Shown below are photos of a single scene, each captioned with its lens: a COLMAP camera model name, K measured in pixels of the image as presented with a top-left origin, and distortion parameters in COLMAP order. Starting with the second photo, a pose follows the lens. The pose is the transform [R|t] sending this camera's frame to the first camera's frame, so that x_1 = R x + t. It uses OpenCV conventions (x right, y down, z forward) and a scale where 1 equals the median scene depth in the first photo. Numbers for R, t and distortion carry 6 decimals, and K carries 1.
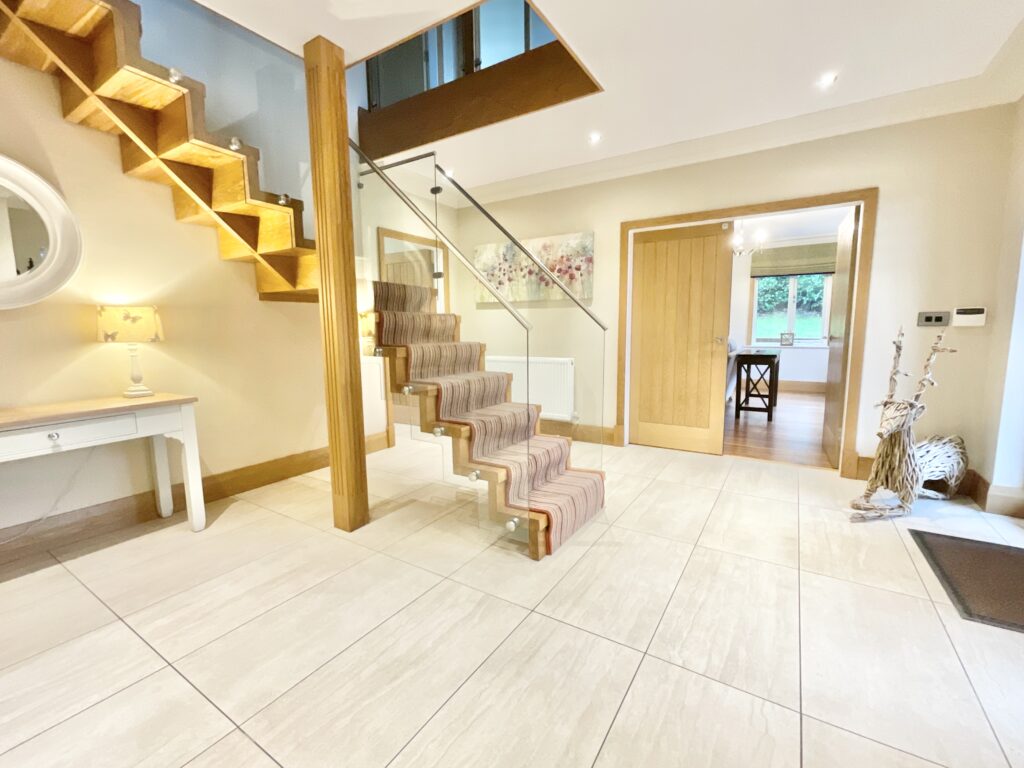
lens RADIAL K [[447.4, 0, 509.7], [0, 447.4, 385.8], [0, 0, 1]] dist [0.001410, 0.000048]
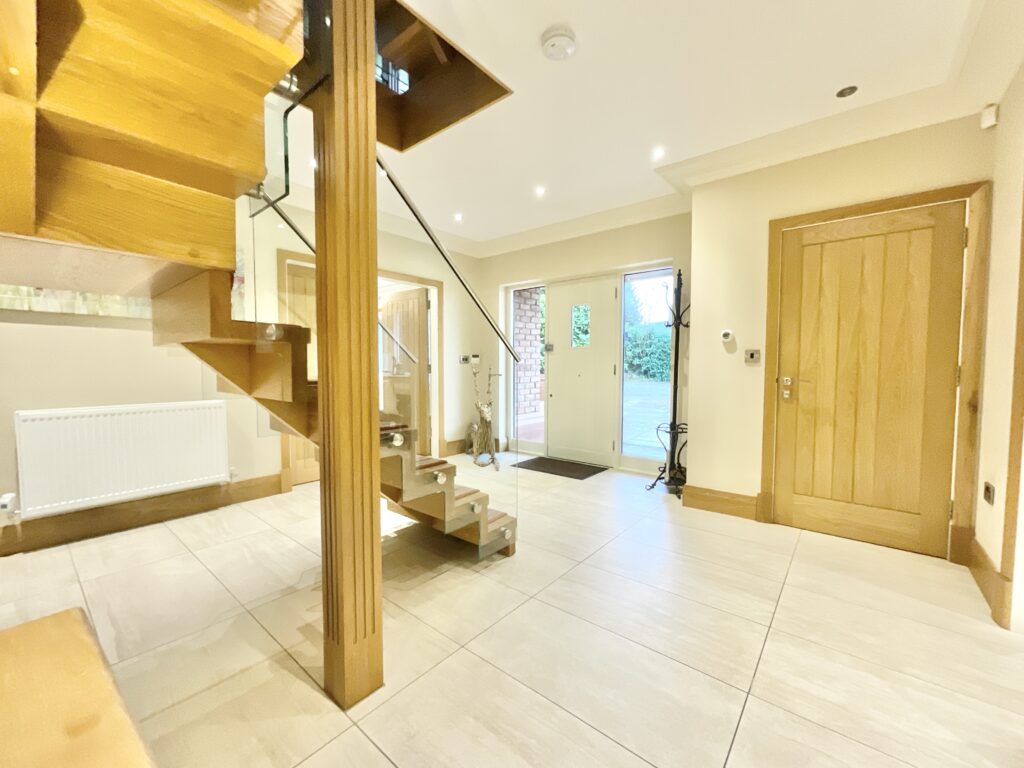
lens RADIAL K [[419.6, 0, 509.5], [0, 419.6, 385.2], [0, 0, 1]] dist [-0.004053, 0.000348]
pose [[0.115617, -0.040079, 0.992485, -0.910421], [0.115294, 0.992973, 0.026668, -0.079319], [-0.986580, 0.111344, 0.119425, 0.727249]]
